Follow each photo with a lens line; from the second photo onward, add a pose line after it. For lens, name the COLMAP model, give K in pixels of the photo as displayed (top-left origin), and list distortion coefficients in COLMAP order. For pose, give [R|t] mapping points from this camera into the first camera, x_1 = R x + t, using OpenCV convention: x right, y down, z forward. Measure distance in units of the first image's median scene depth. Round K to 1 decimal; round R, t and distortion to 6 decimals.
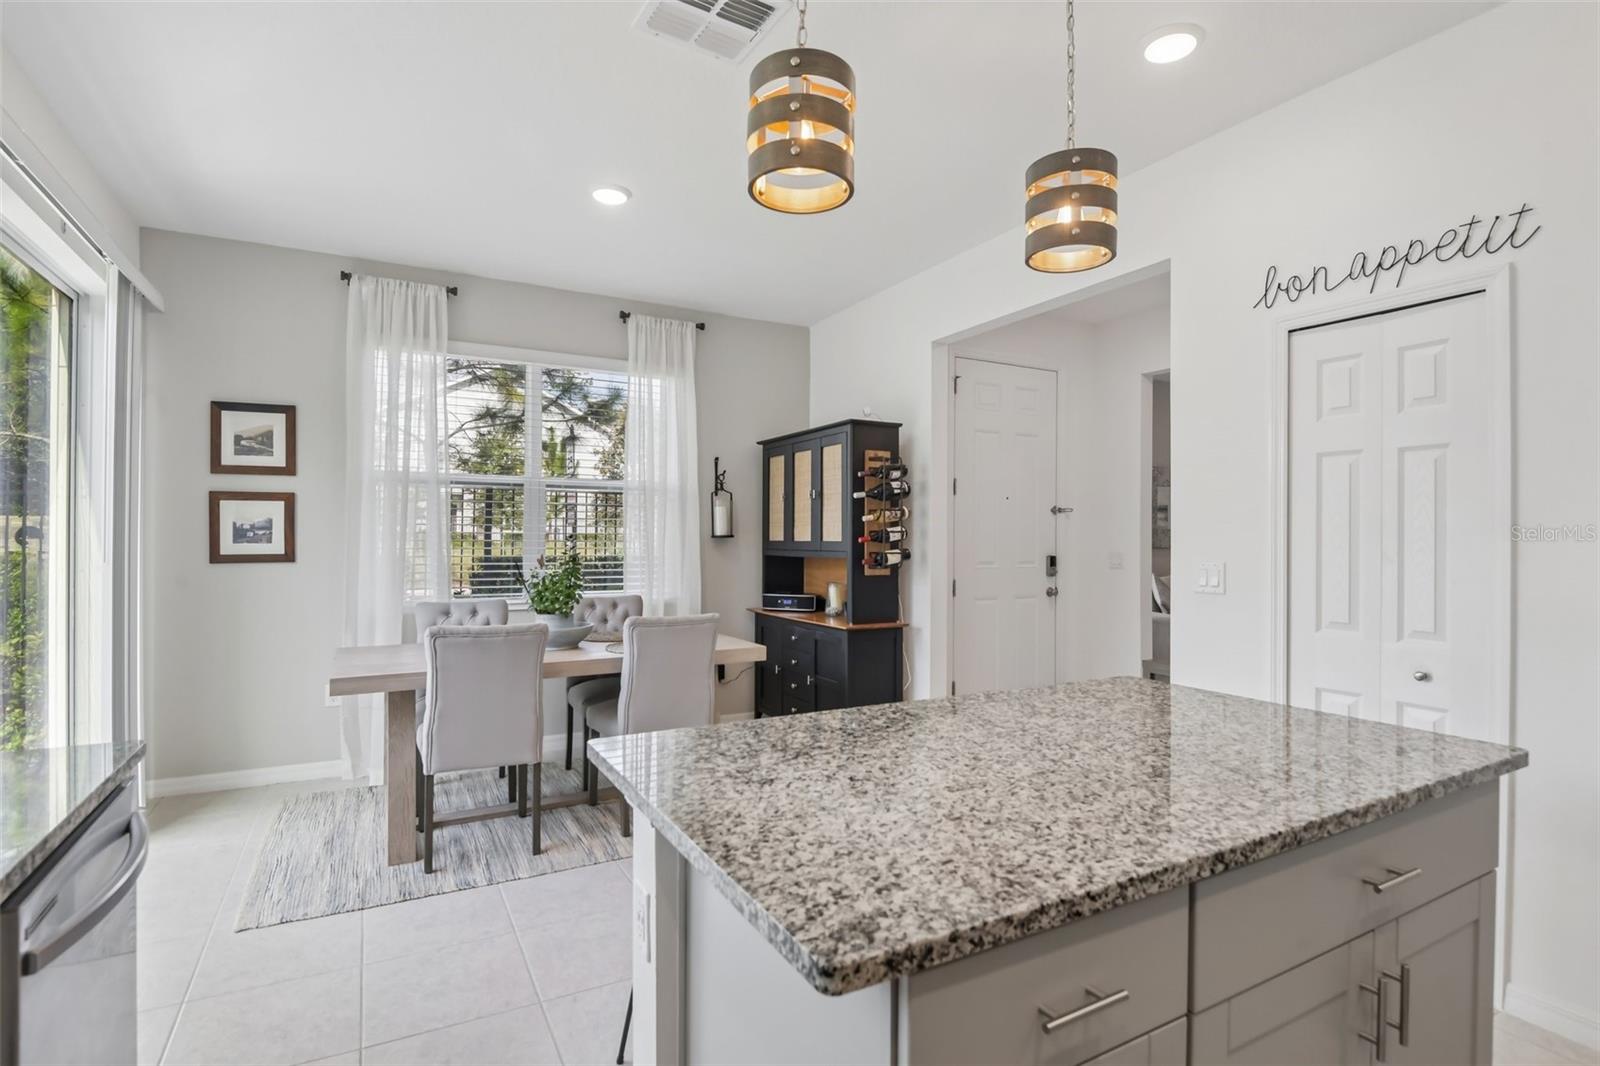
lens RADIAL K [[807.1, 0, 795.0], [0, 807.1, 518.5], [0, 0, 1]] dist [0.028976, -0.025836]
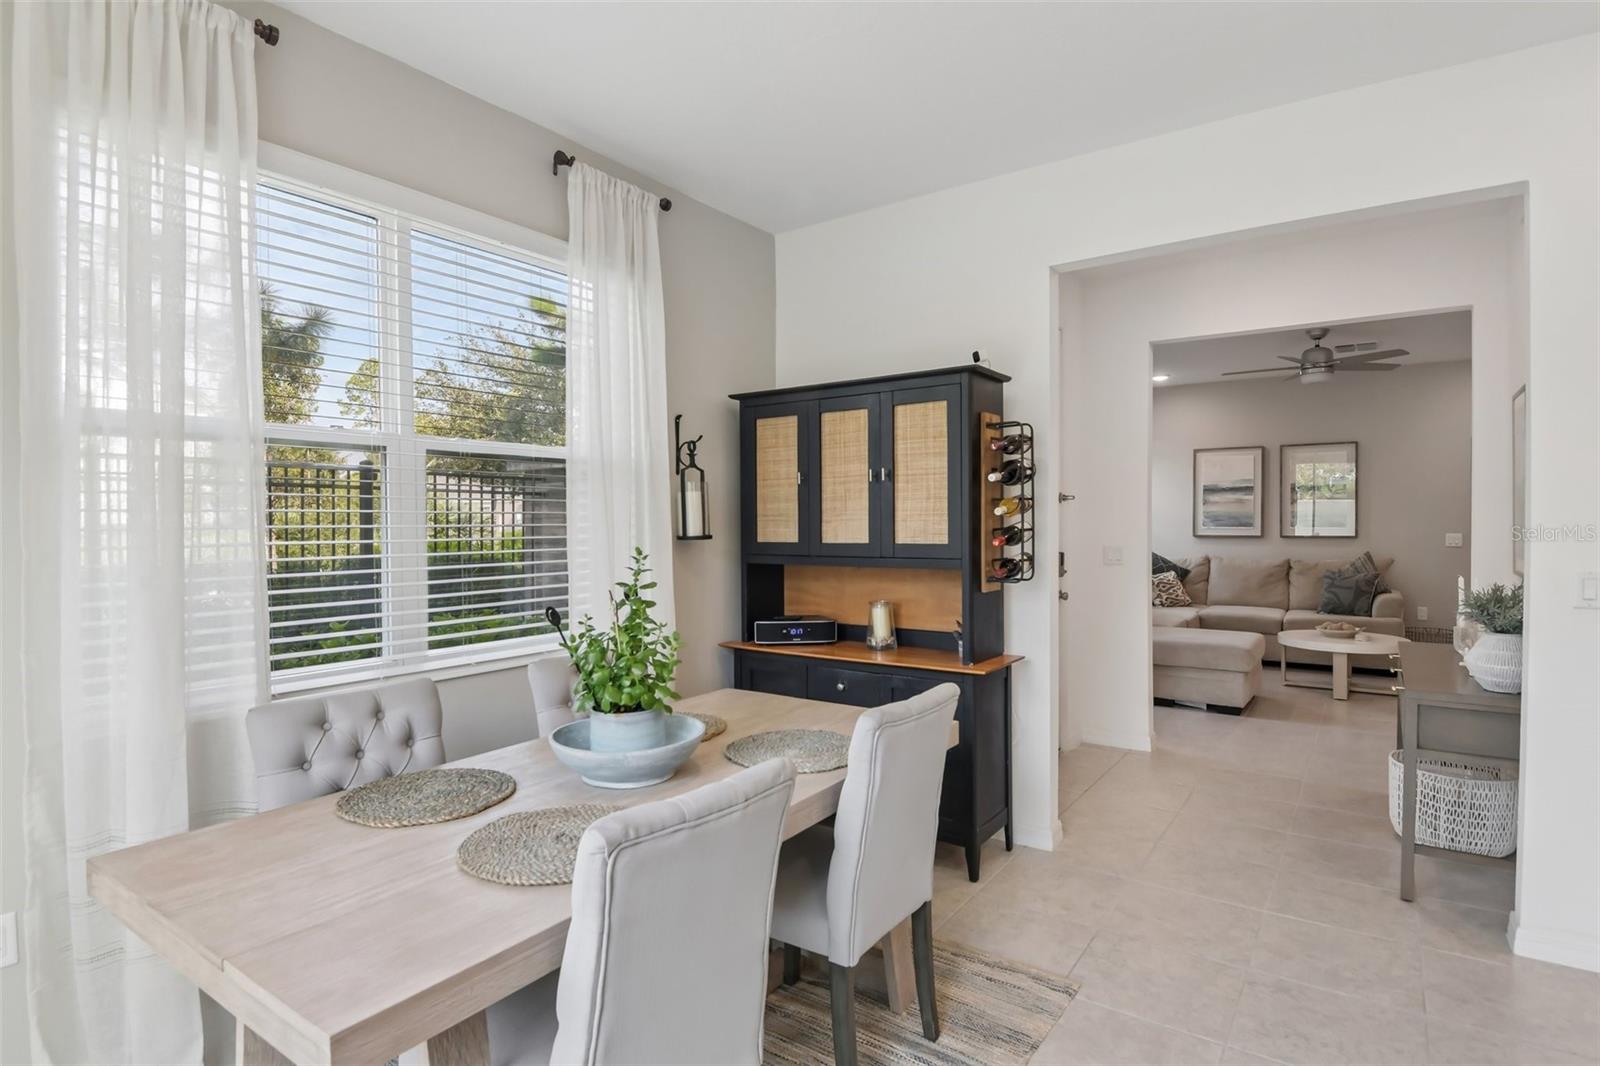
lens RADIAL K [[829.5, 0, 800.0], [0, 829.5, 533.0], [0, 0, 1]] dist [0.017815, -0.028311]
pose [[0.890759, -0.017626, 0.454133, -0.378024], [0.000037, 0.999250, 0.038711, -0.008934], [-0.454475, -0.034465, 0.890092, 0.433099]]
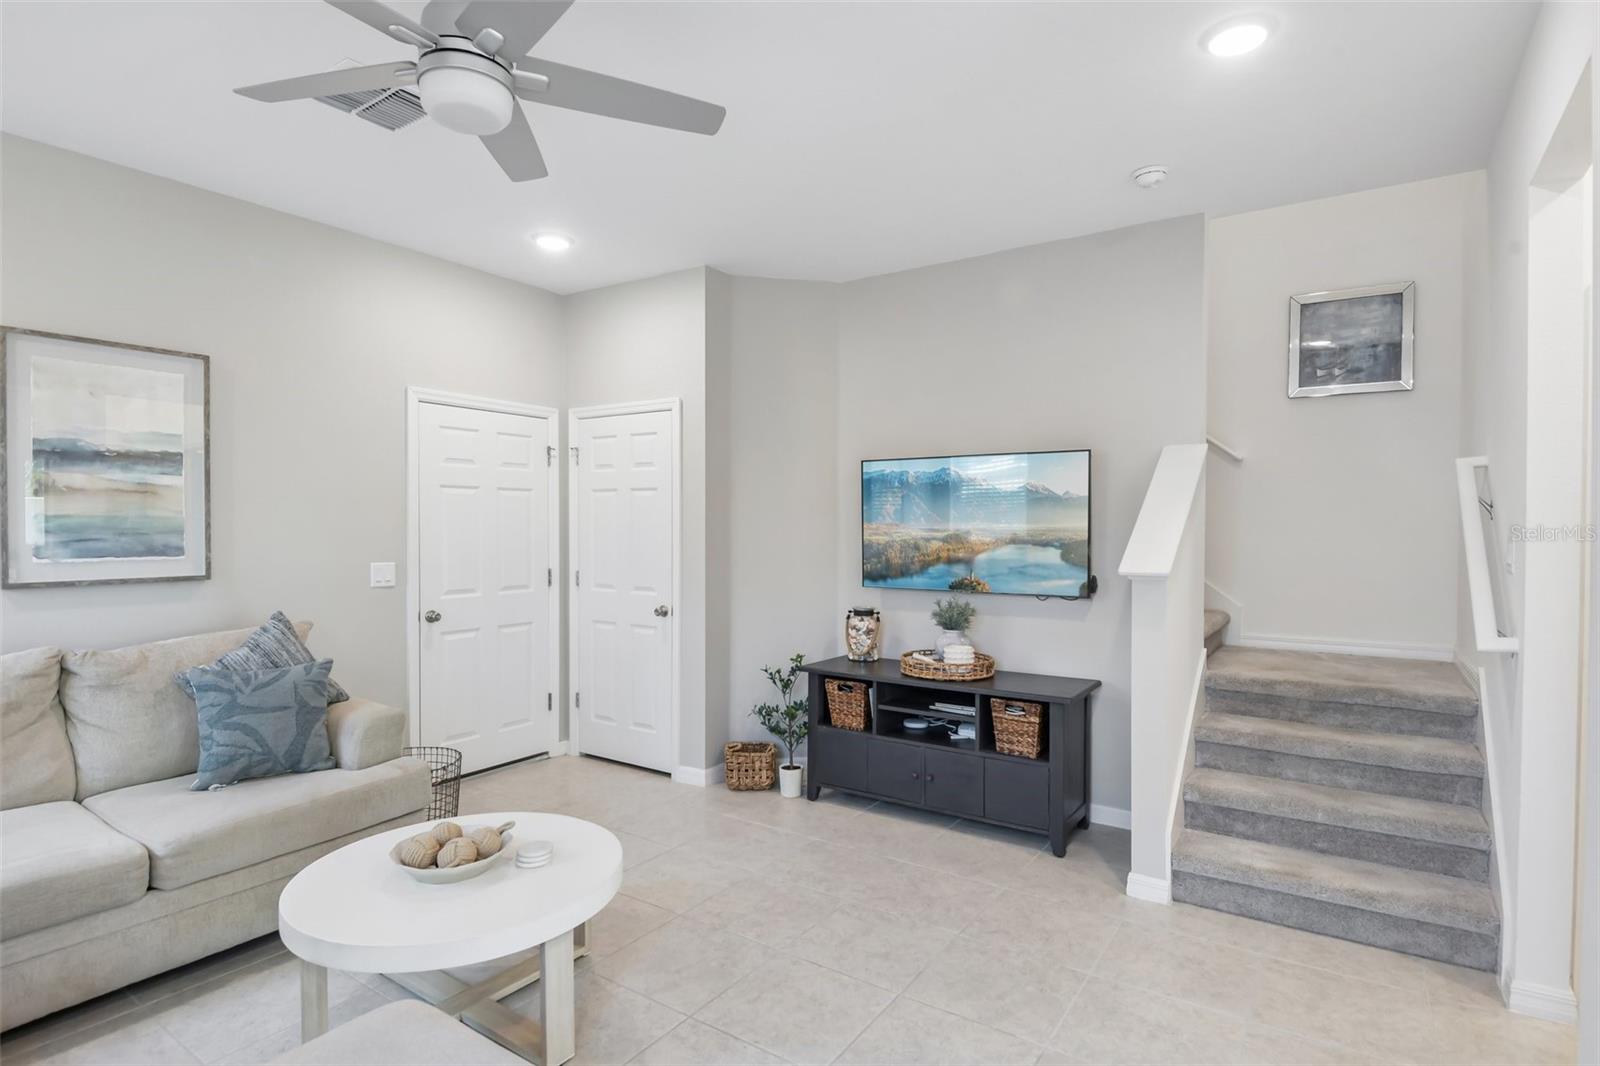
lens RADIAL K [[816.9, 0, 796.5], [0, 816.9, 542.2], [0, 0, 1]] dist [0.076539, -0.056128]
pose [[-0.446999, -0.024558, 0.894197, 0.541033], [-0.025922, 0.999559, 0.014493, 0.009918], [-0.894159, -0.016701, -0.447439, 1.319988]]
